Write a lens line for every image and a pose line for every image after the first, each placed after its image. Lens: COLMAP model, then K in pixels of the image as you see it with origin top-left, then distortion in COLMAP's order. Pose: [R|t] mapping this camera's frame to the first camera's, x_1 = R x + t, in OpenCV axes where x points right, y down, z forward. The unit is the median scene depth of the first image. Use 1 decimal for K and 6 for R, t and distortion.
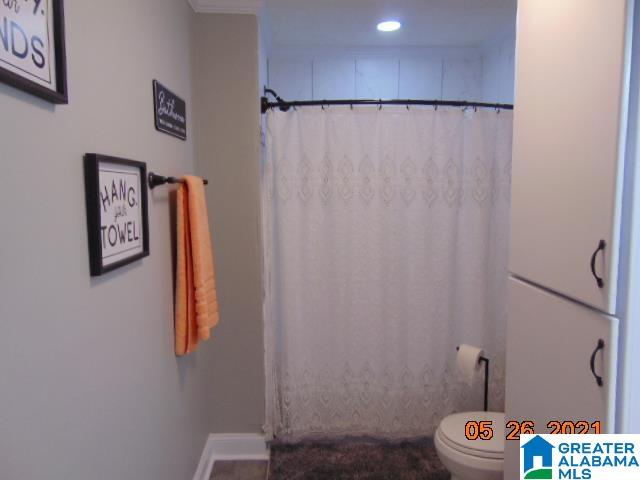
lens RADIAL K [[467.8, 0, 320.0], [0, 467.8, 236.7], [0, 0, 1]] dist [-0.007957, 0.011271]
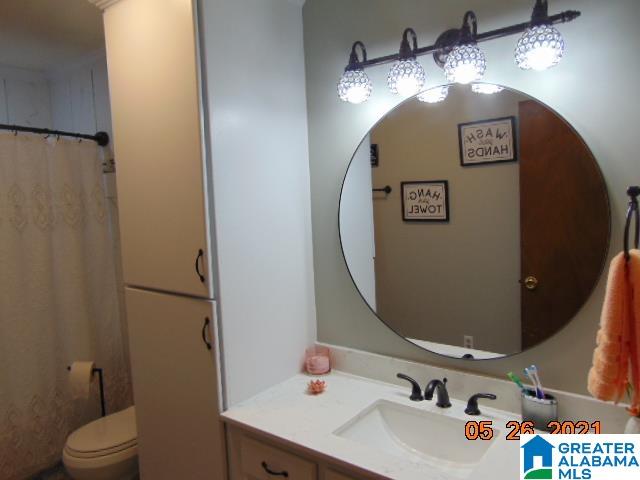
lens RADIAL K [[467.8, 0, 319.6], [0, 467.8, 238.9], [0, 0, 1]] dist [-0.007957, 0.011271]
pose [[0.622004, -0.094042, 0.777346, -0.136258], [0.112355, 0.993207, 0.030255, -0.012749], [-0.774911, 0.068520, 0.628345, -0.094689]]
